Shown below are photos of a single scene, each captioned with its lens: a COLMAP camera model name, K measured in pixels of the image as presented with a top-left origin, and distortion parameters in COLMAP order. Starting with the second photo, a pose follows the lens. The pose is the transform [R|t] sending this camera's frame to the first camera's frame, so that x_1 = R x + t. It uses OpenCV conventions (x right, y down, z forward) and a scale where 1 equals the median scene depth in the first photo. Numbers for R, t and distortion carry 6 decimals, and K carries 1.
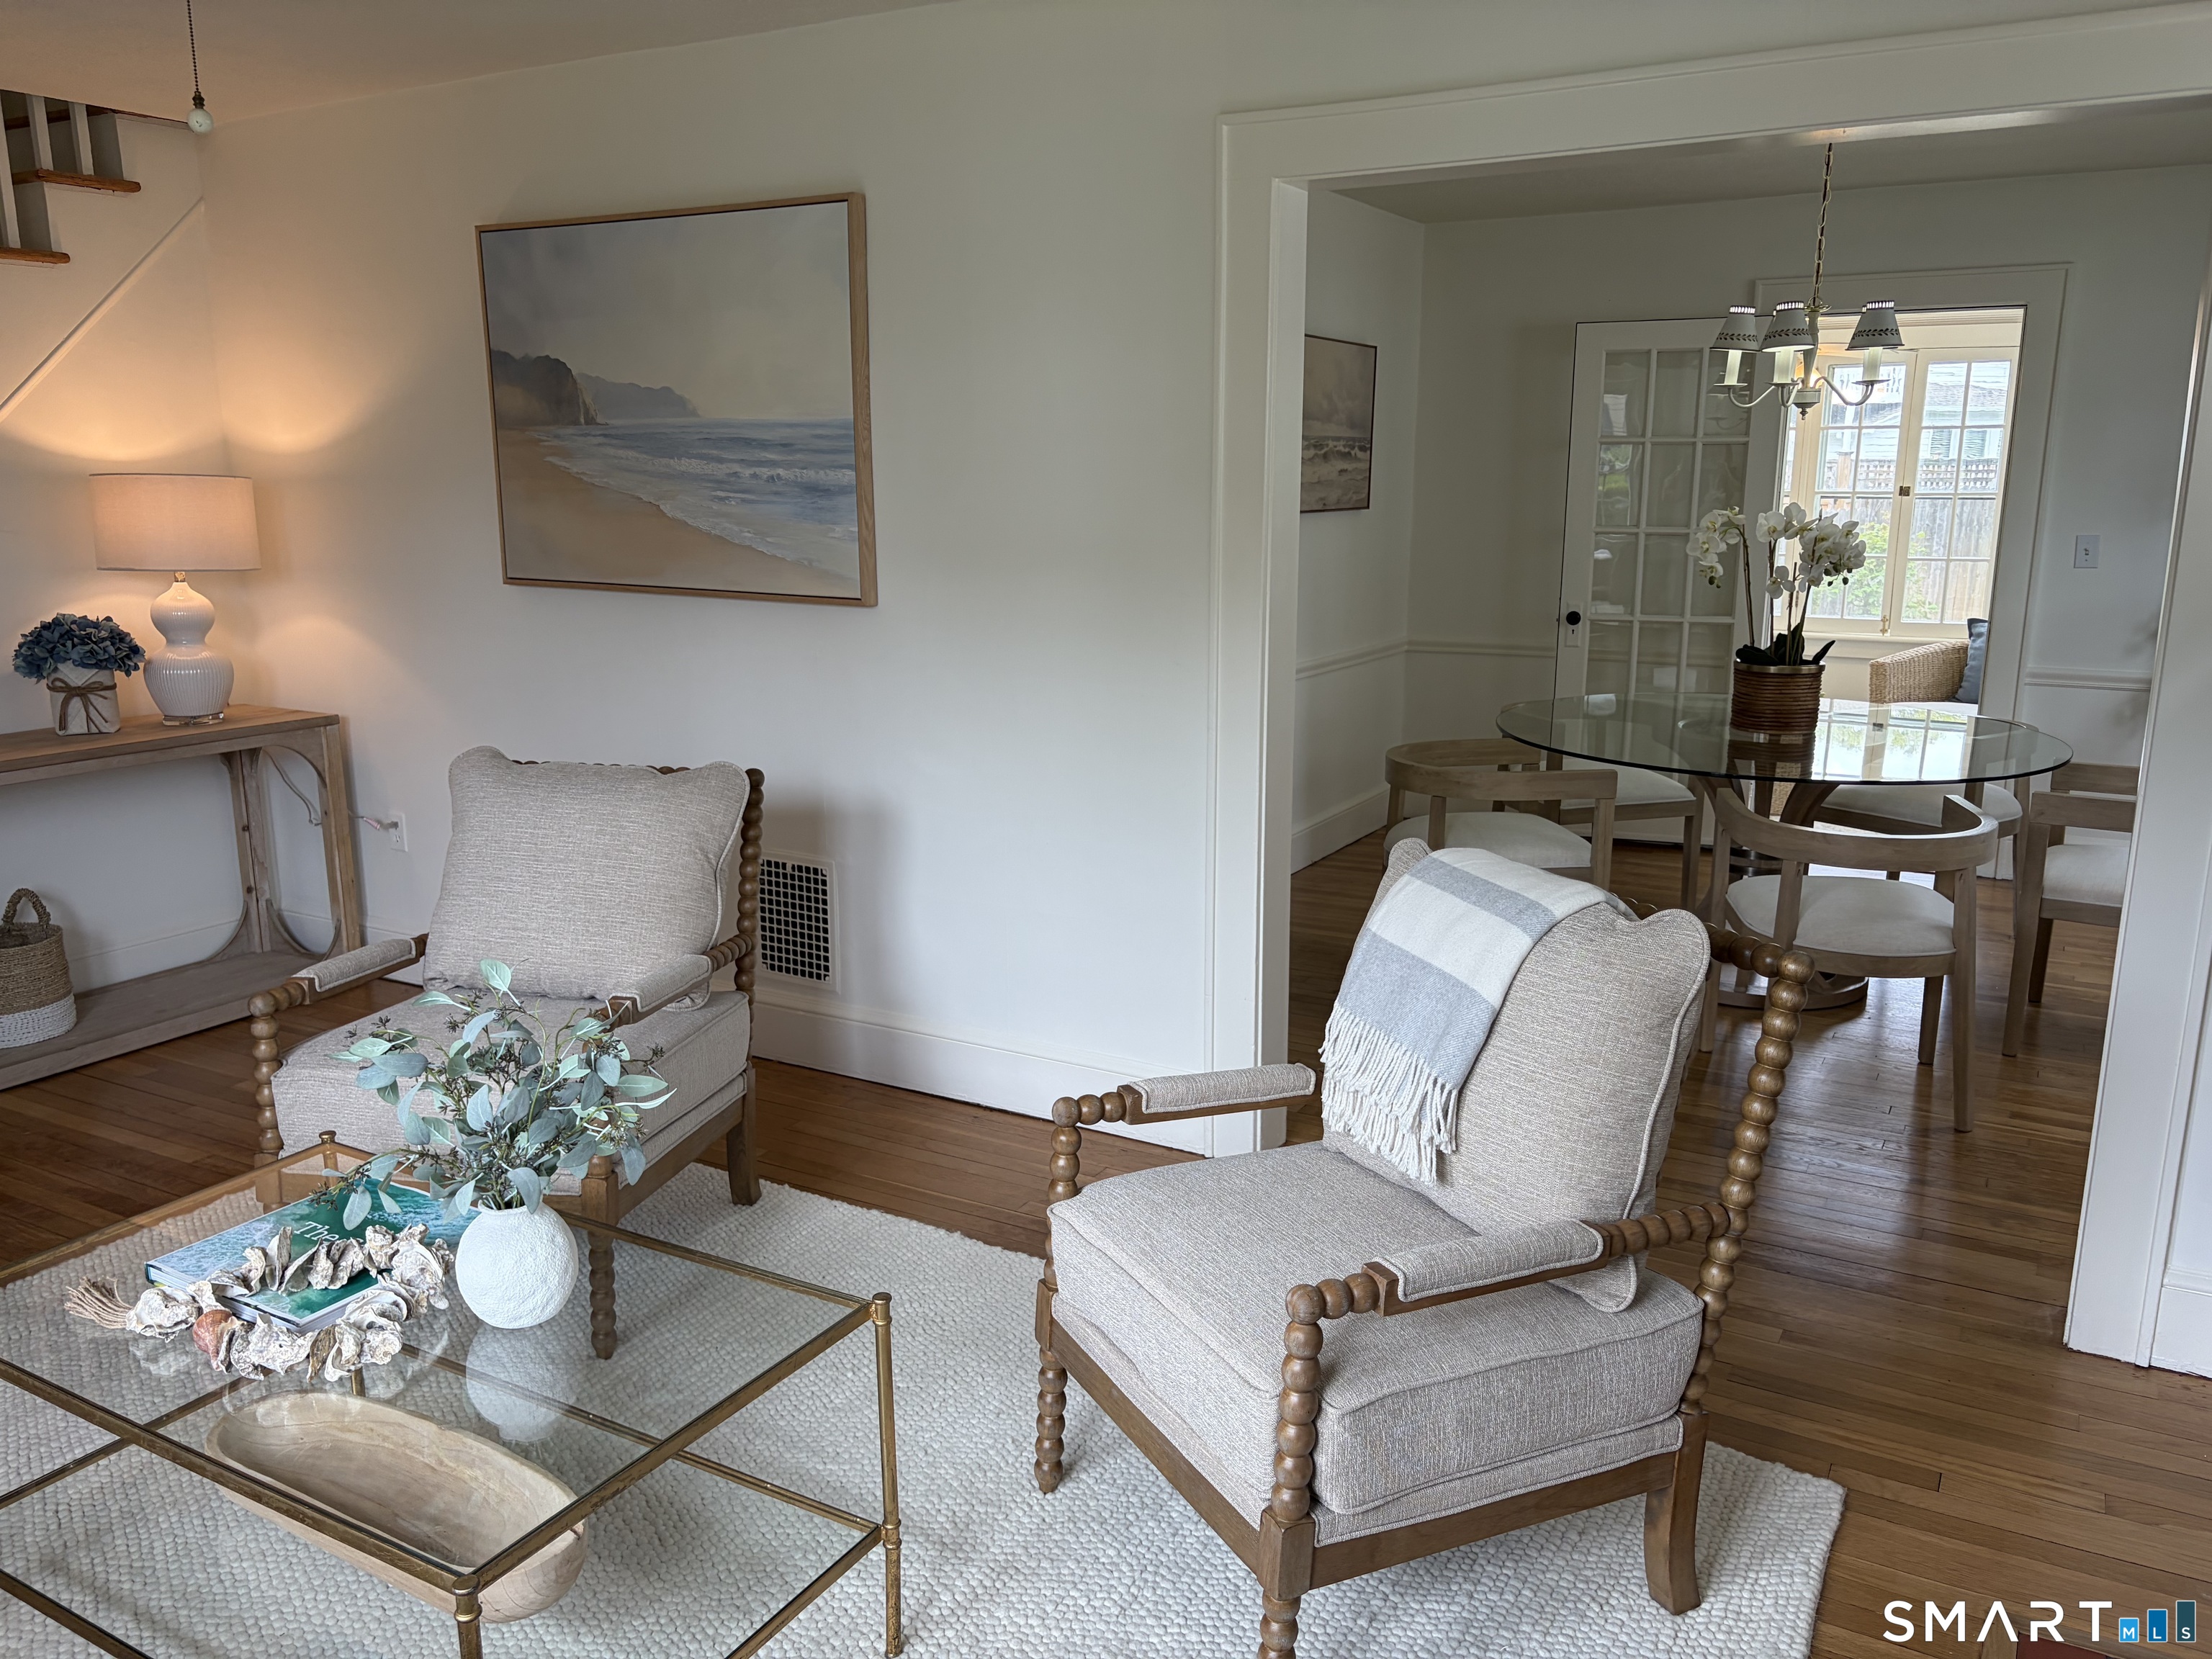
lens RADIAL K [[1671.1, 0, 1103.0], [0, 1671.1, 831.9], [0, 0, 1]] dist [0.032617, -0.025304]
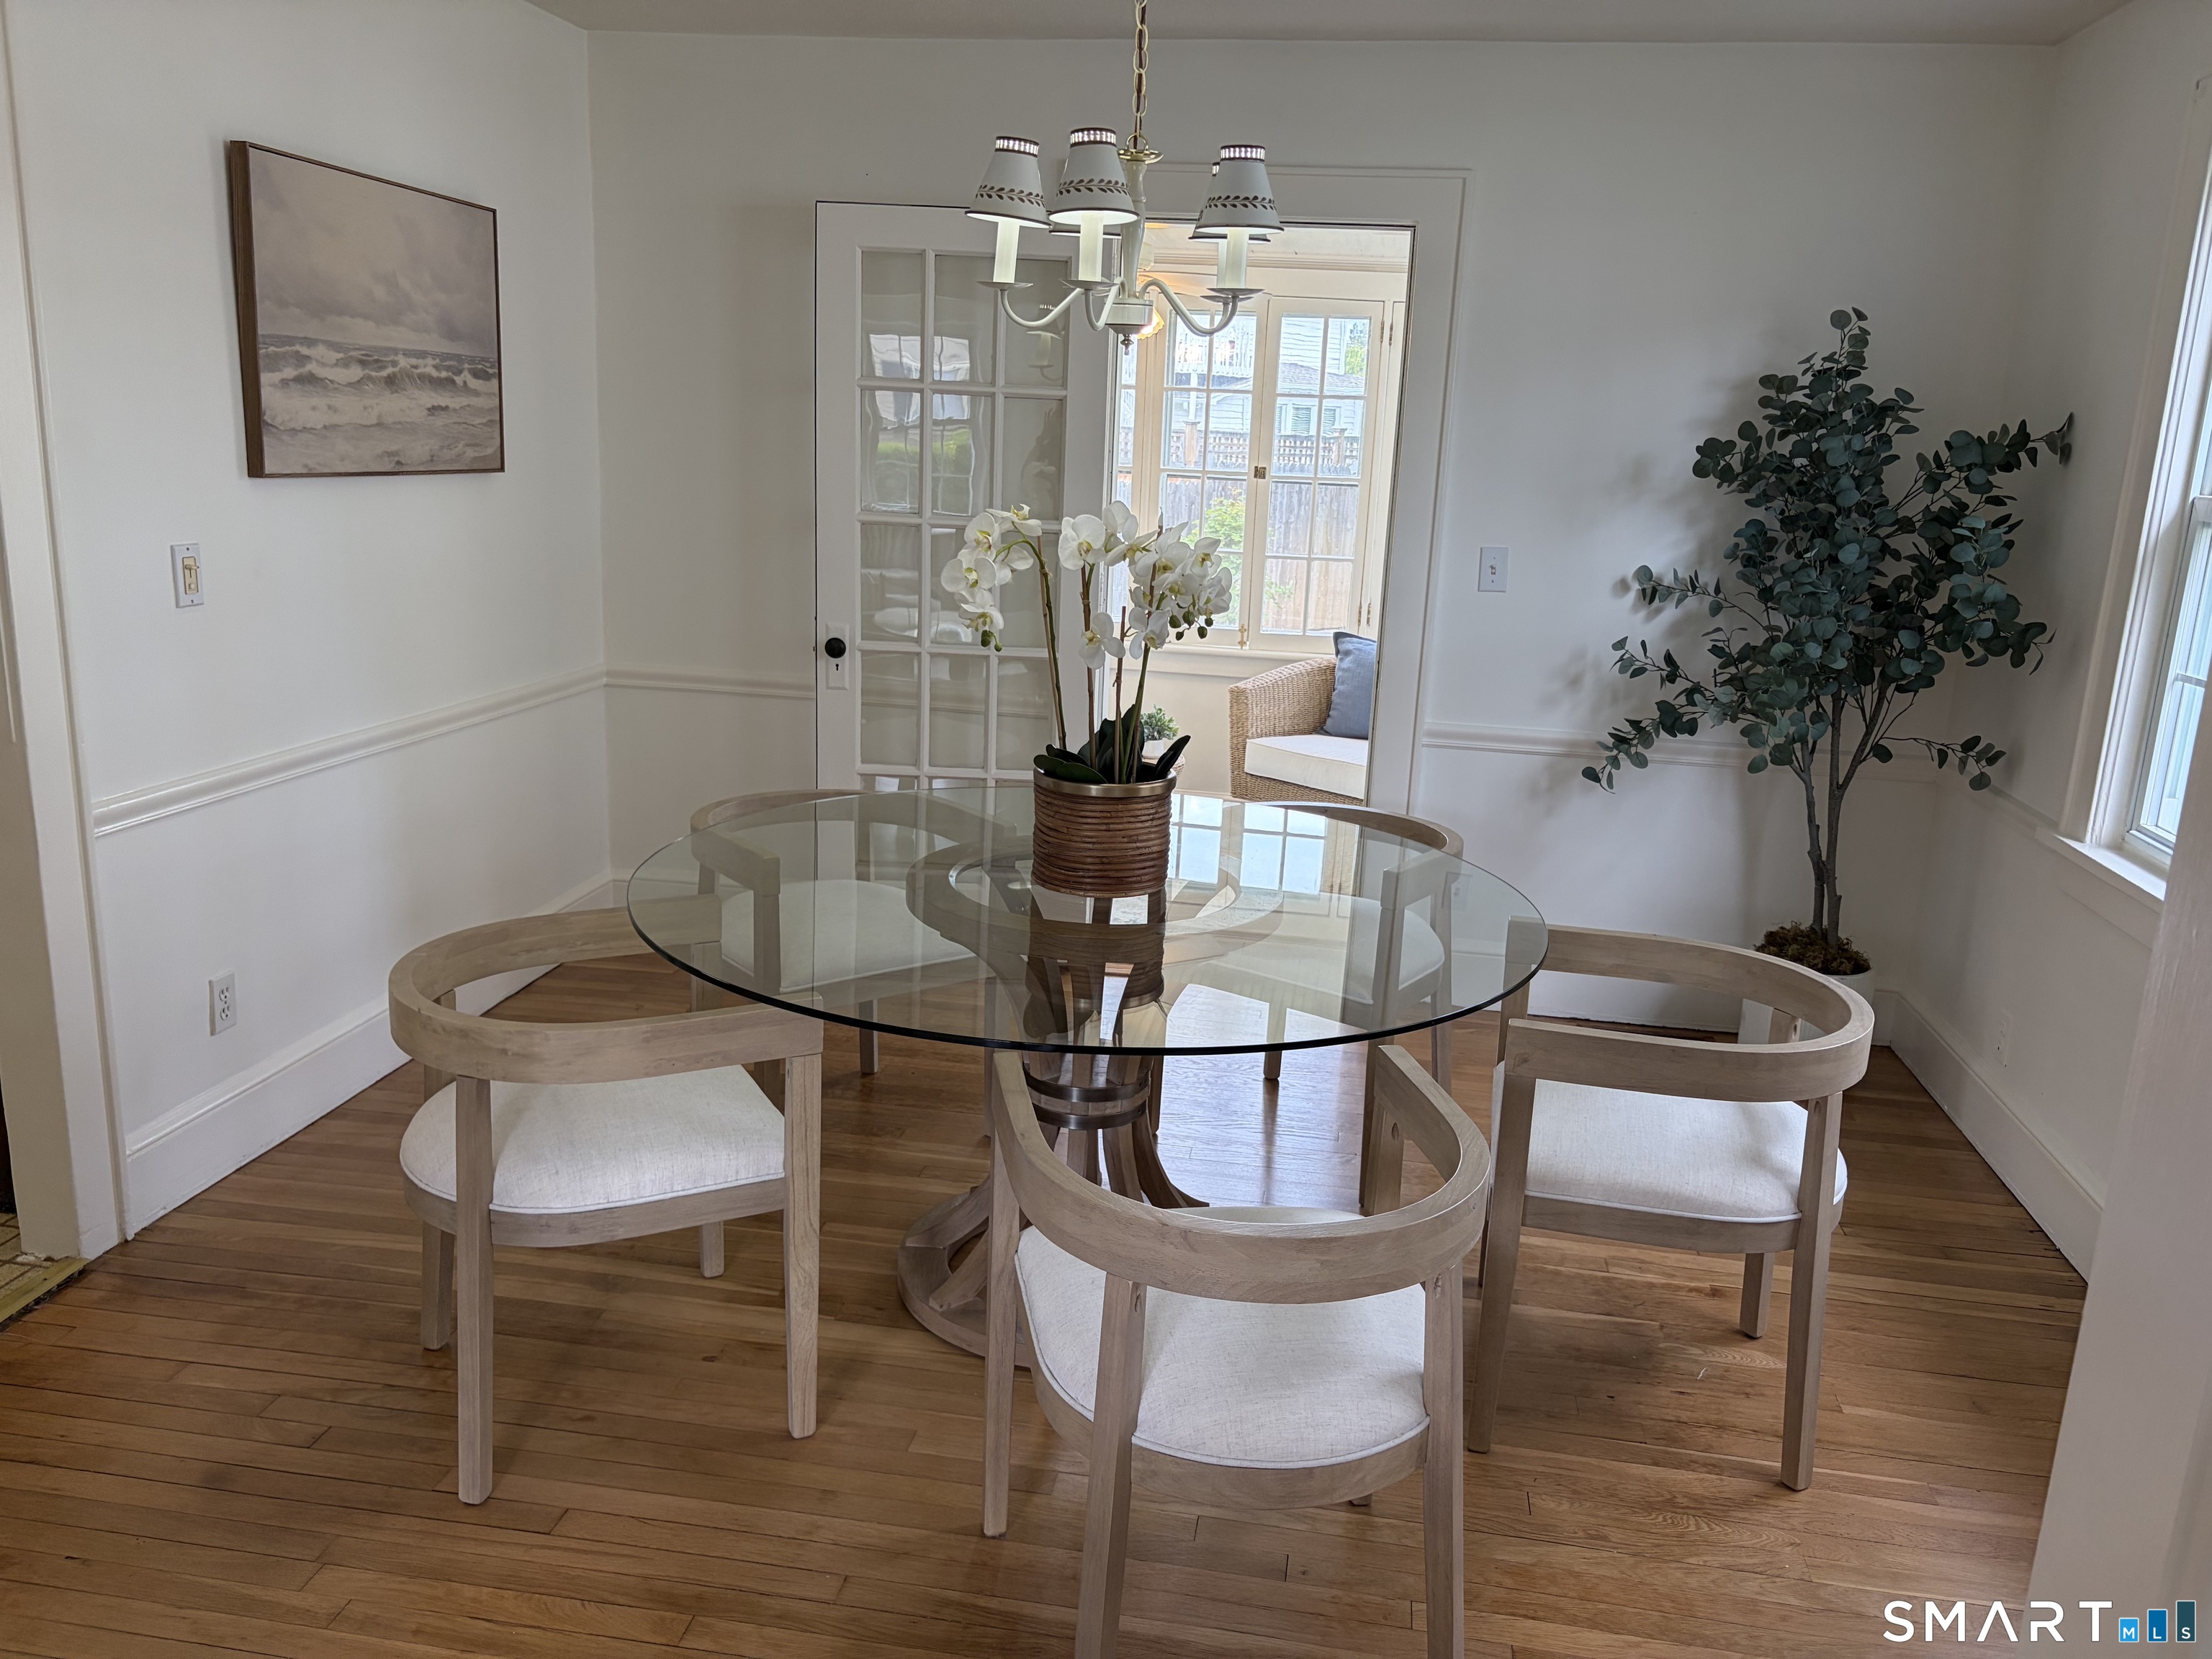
lens RADIAL K [[1671.1, 0, 1114.5], [0, 1671.1, 828.6], [0, 0, 1]] dist [0.032617, -0.025304]
pose [[0.933781, -0.040599, 0.355534, 0.156572], [0.031154, 0.998994, 0.032253, -0.079621], [-0.356486, -0.019041, 0.934107, 0.359066]]
